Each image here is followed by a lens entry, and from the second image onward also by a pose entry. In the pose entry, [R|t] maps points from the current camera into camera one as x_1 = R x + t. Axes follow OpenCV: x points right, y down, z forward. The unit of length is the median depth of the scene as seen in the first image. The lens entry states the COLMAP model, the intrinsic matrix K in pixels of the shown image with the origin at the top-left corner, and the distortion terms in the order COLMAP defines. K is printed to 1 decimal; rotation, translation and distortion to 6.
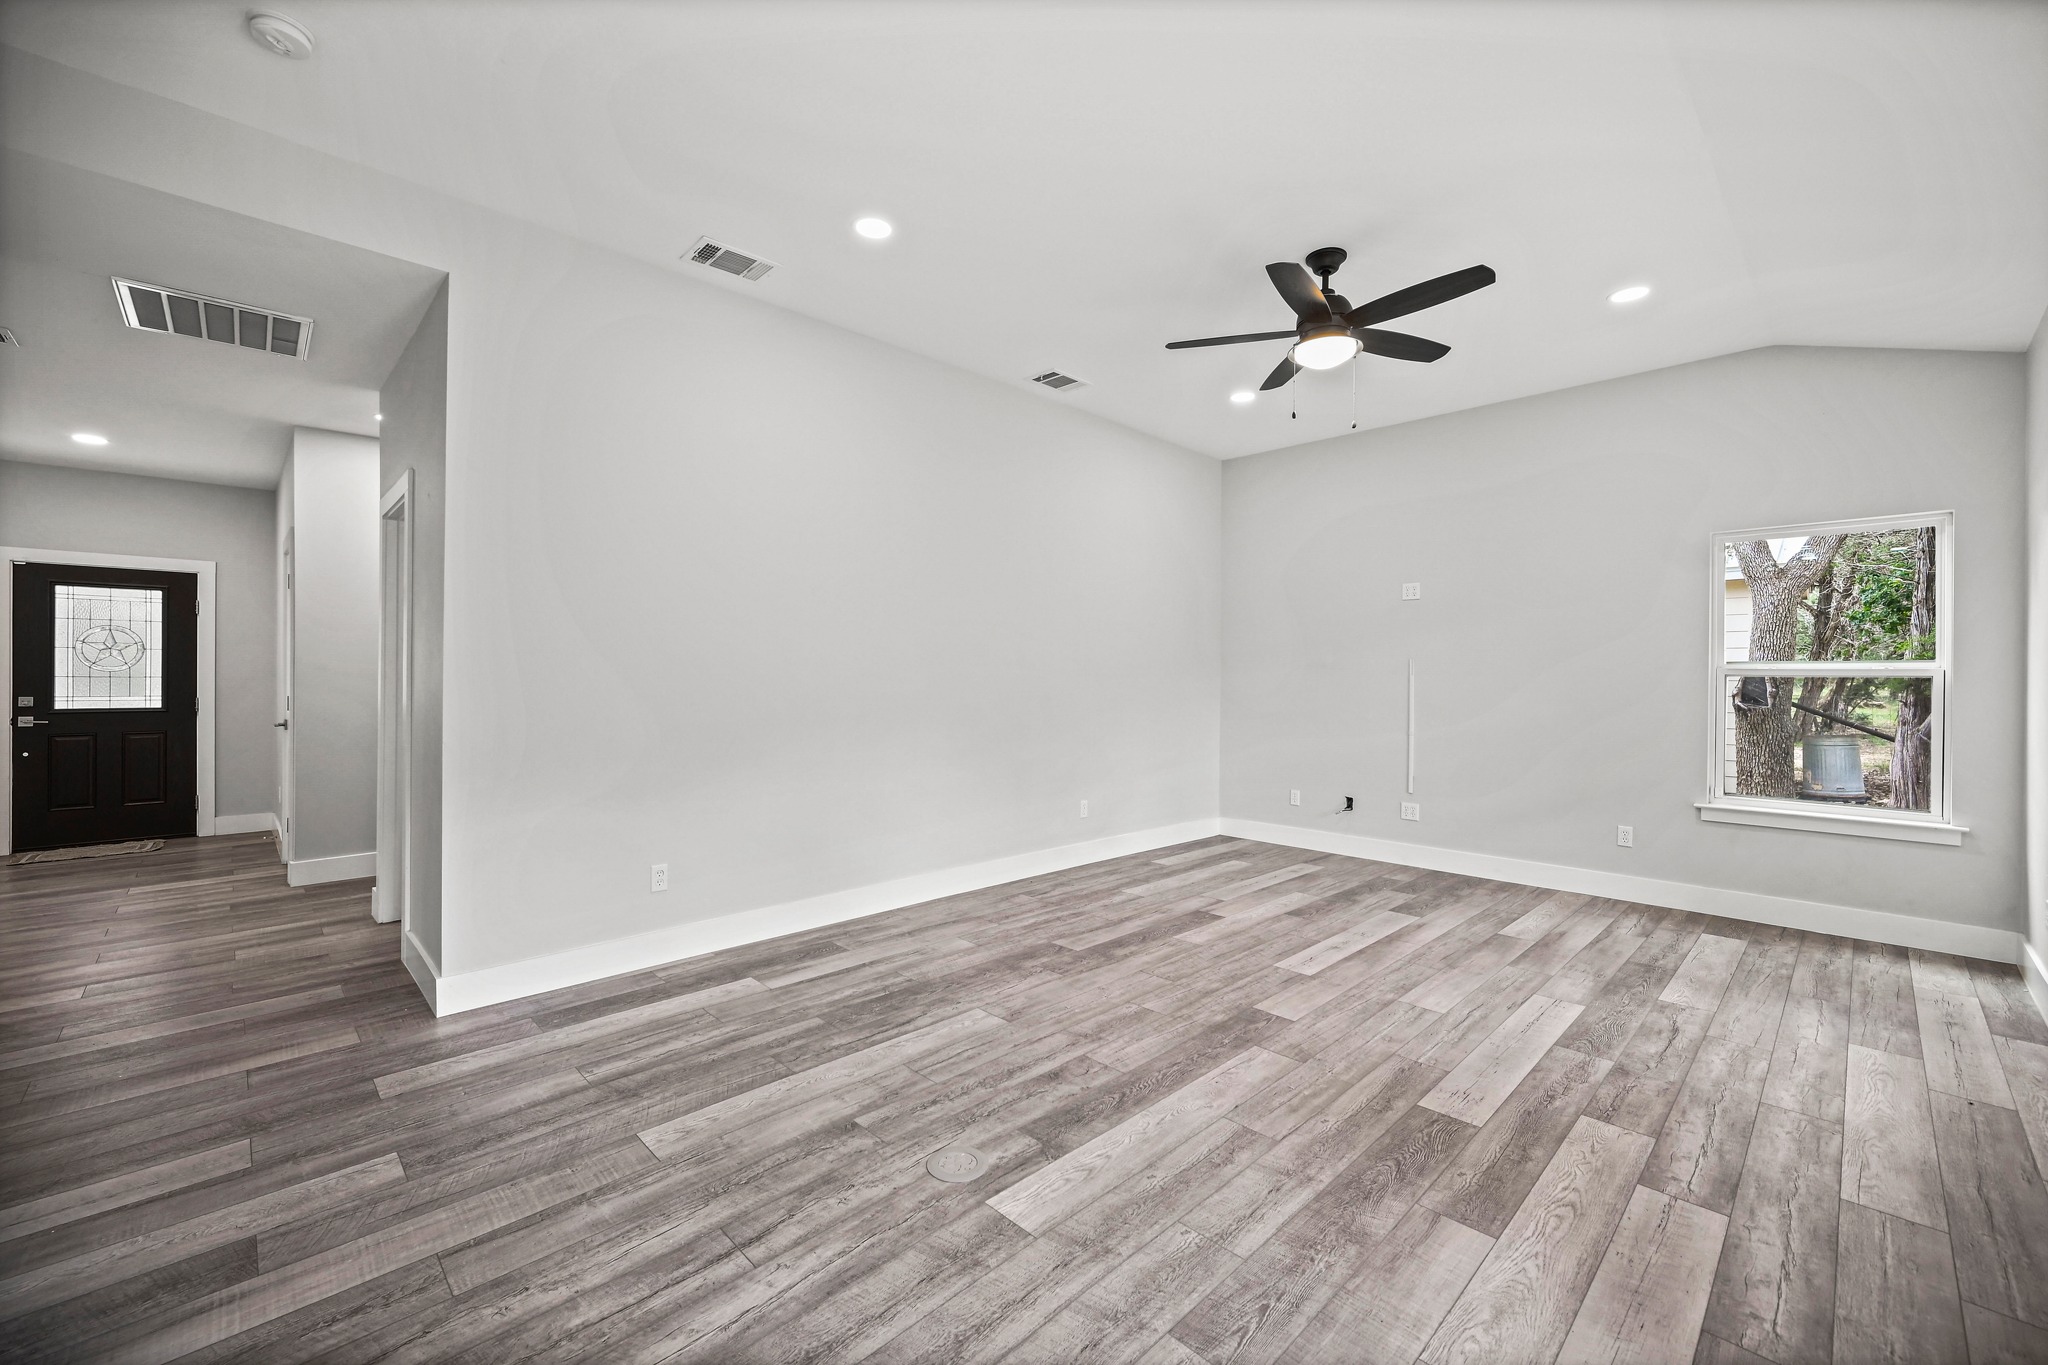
lens RADIAL K [[829.2, 0, 1022.8], [0, 829.2, 687.6], [0, 0, 1]] dist [0.000354, -0.000448]
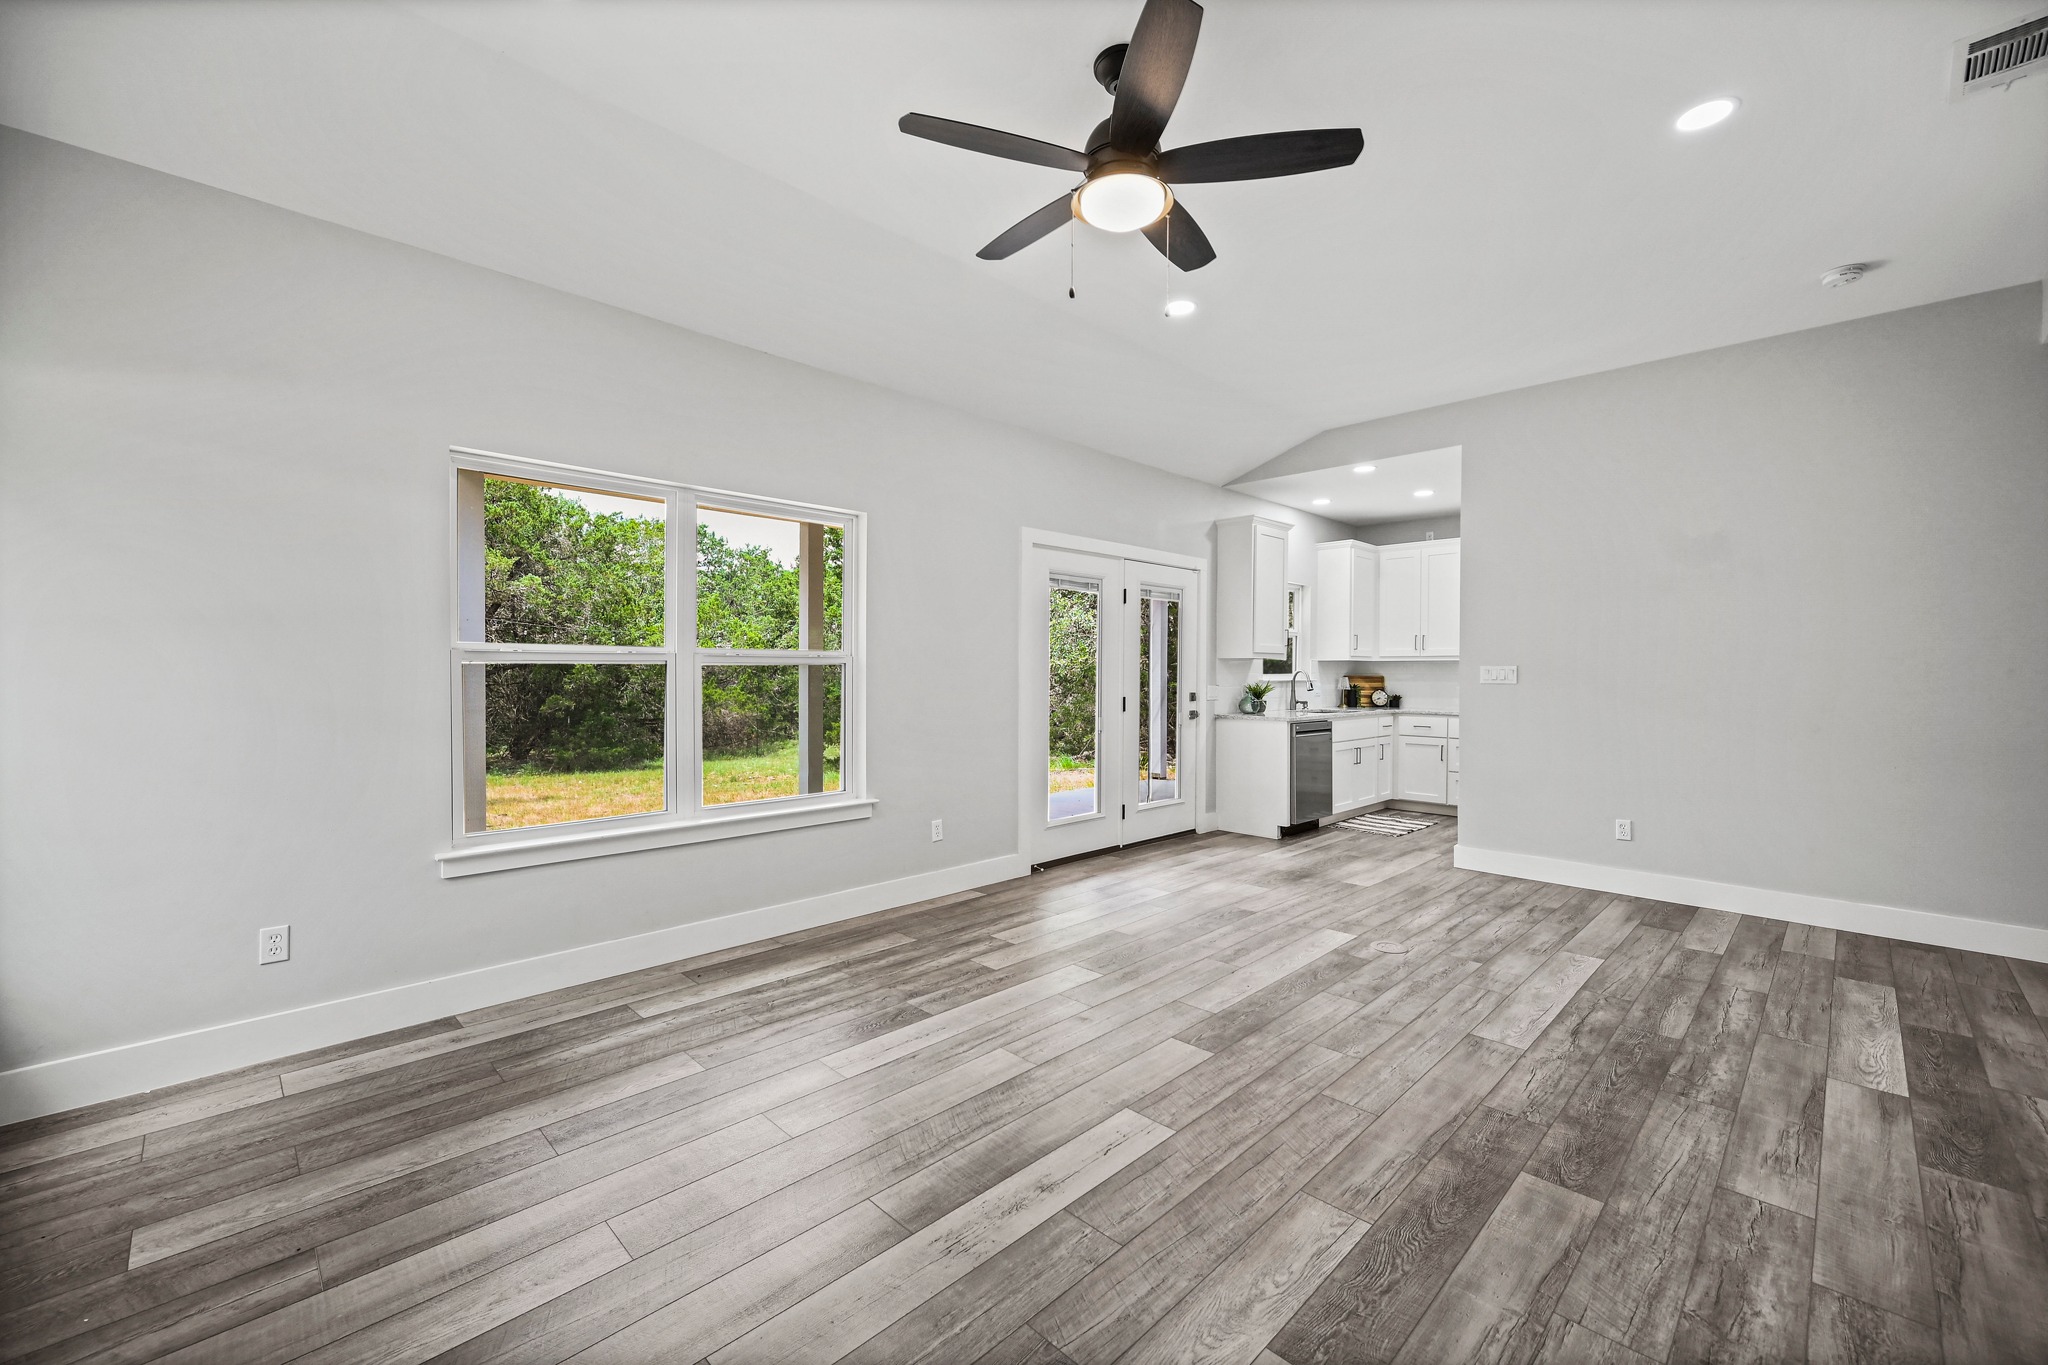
lens RADIAL K [[829.2, 0, 1004.5], [0, 829.2, 677.0], [0, 0, 1]] dist [0.000354, -0.000448]
pose [[-0.999857, -0.011145, 0.012750, 0.464307], [-0.010872, 0.999715, 0.021243, -0.023376], [-0.012984, 0.021102, -0.999693, 1.762547]]
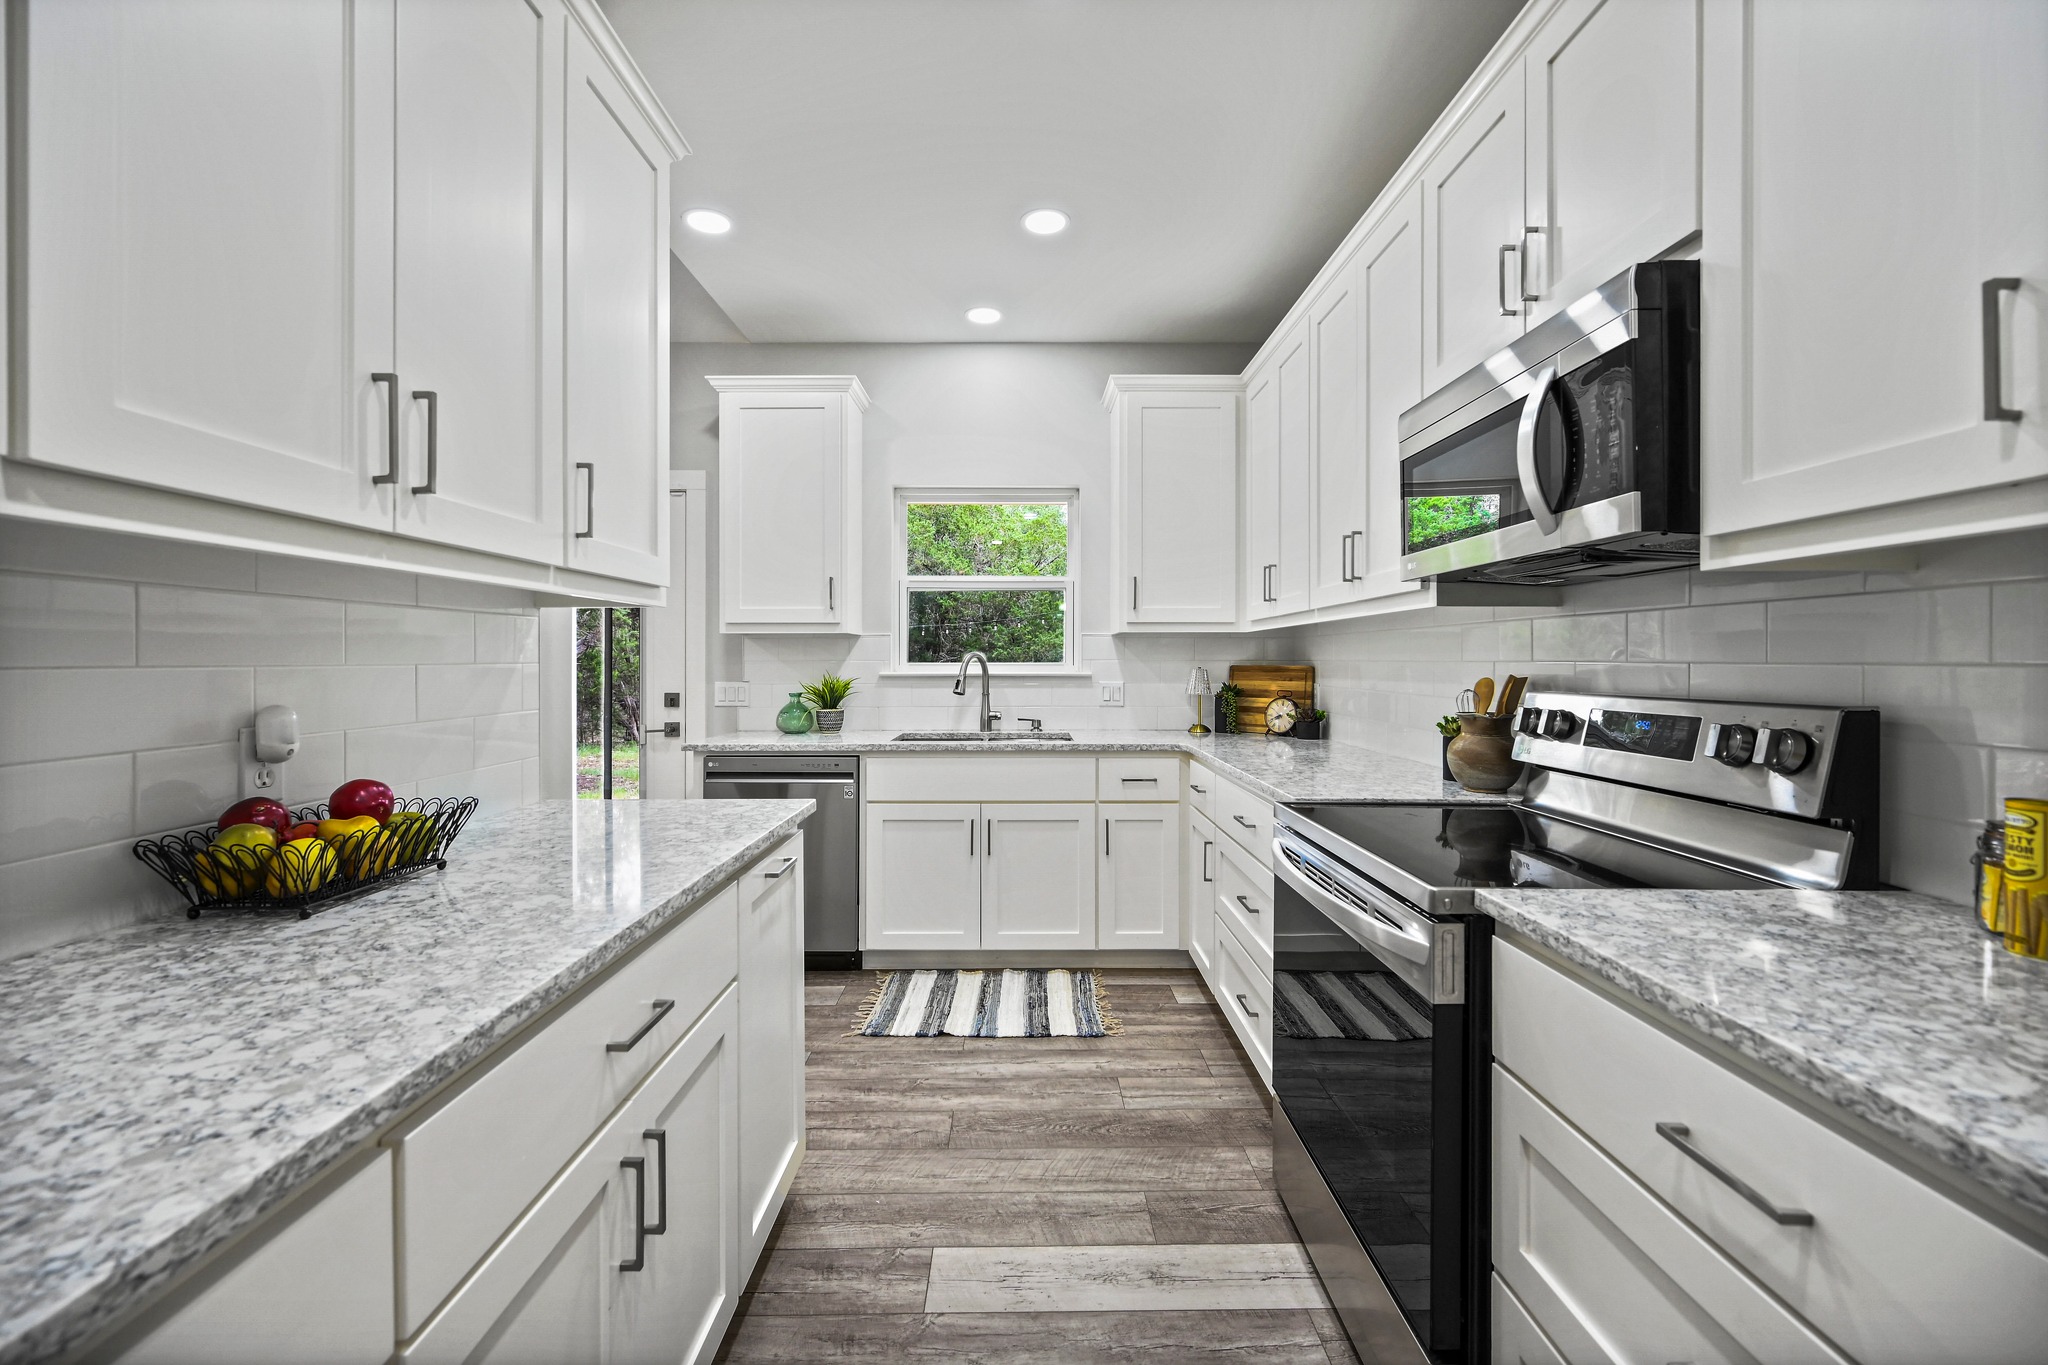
lens RADIAL K [[829.2, 0, 1052.0], [0, 829.2, 665.7], [0, 0, 1]] dist [0.000354, -0.000448]
pose [[-0.718243, -0.008391, 0.695742, -1.132231], [0.005209, 0.999834, 0.017435, -0.006872], [-0.695773, 0.016147, -0.718080, 0.311536]]
